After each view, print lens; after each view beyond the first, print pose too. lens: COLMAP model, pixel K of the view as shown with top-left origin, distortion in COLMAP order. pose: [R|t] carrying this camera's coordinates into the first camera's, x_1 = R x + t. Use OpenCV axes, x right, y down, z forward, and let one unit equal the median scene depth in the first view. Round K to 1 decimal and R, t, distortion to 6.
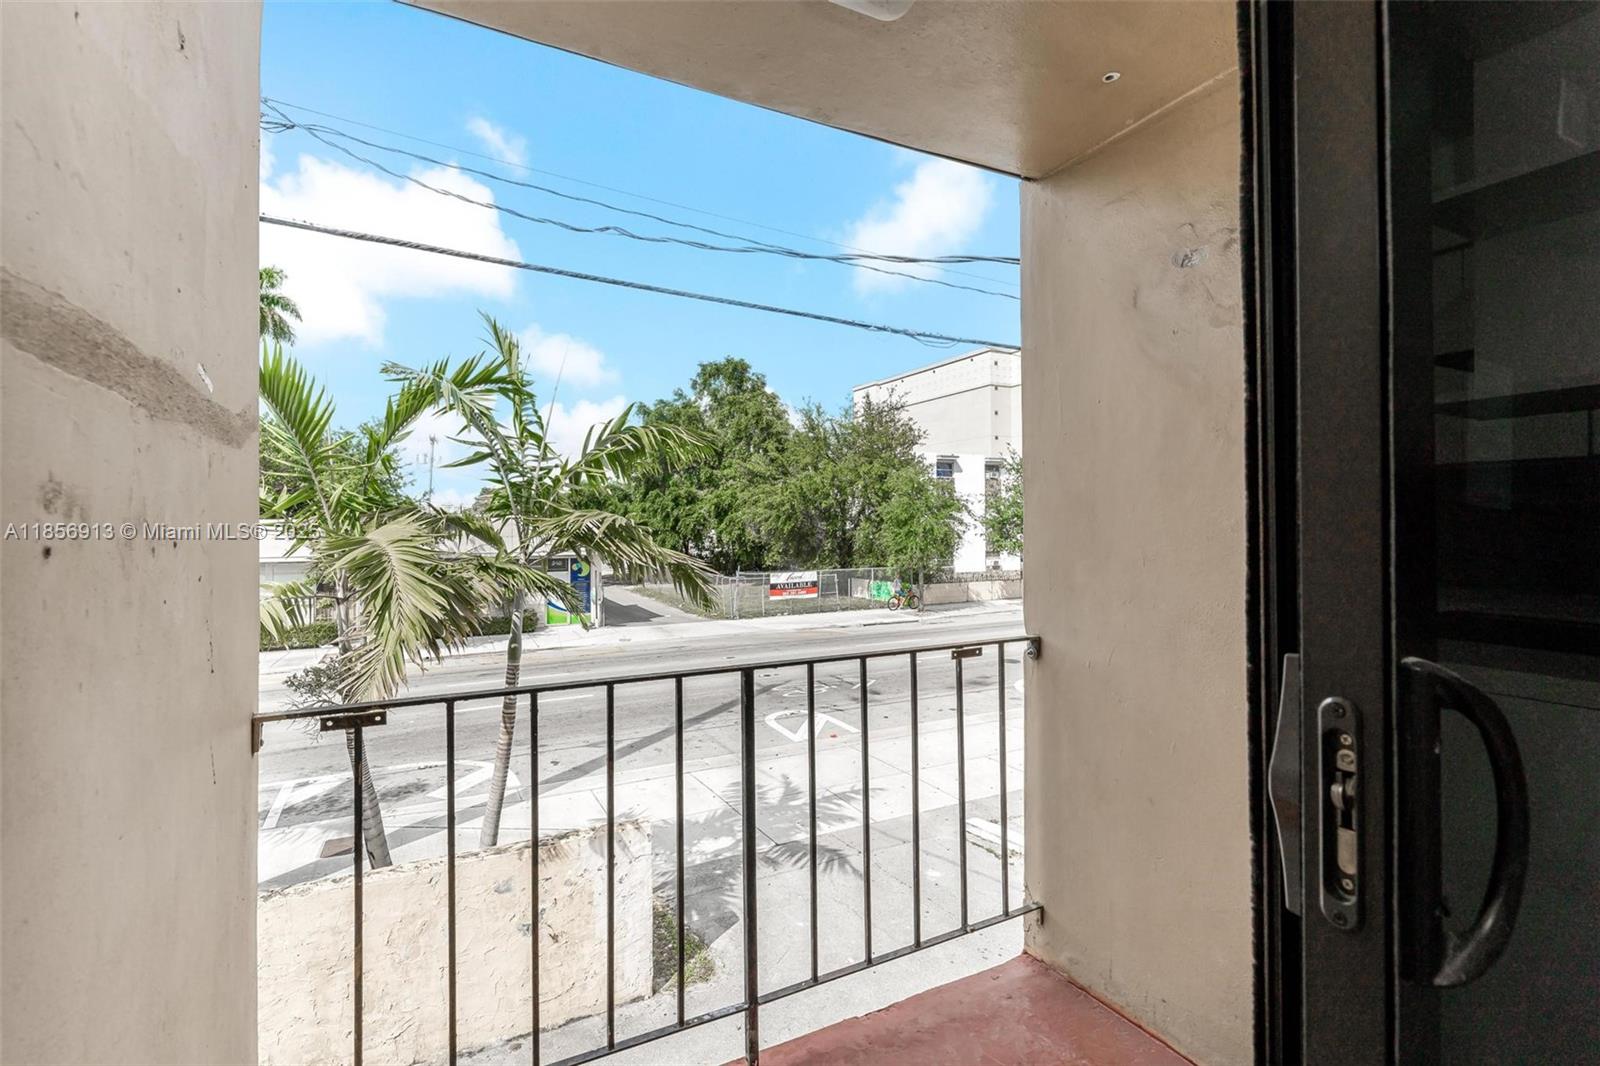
lens RADIAL K [[721.0, 0, 806.7], [0, 721.0, 525.2], [0, 0, 1]] dist [0.002652, 0.000041]
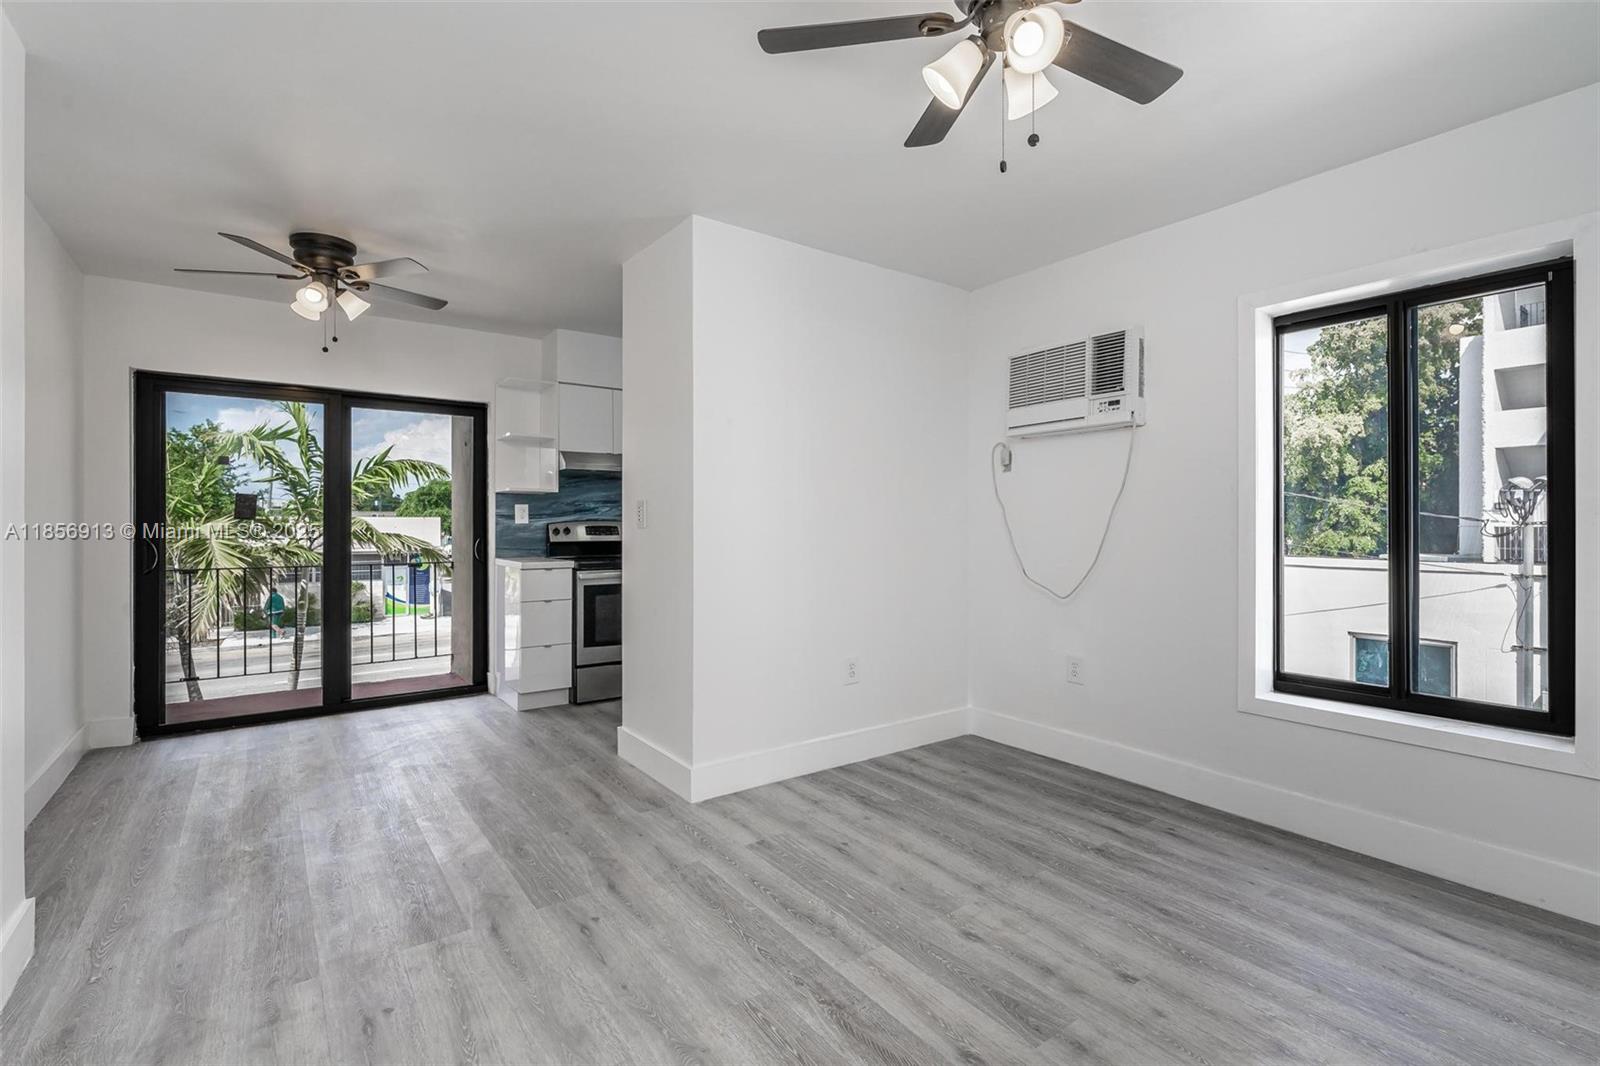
lens RADIAL K [[721.0, 0, 796.3], [0, 721.0, 519.8], [0, 0, 1]] dist [0.002652, 0.000041]
pose [[0.989950, 0.005782, 0.141298, 0.117398], [-0.004876, 0.999965, -0.006755, 0.000165], [-0.141332, 0.005998, 0.989944, -0.188067]]
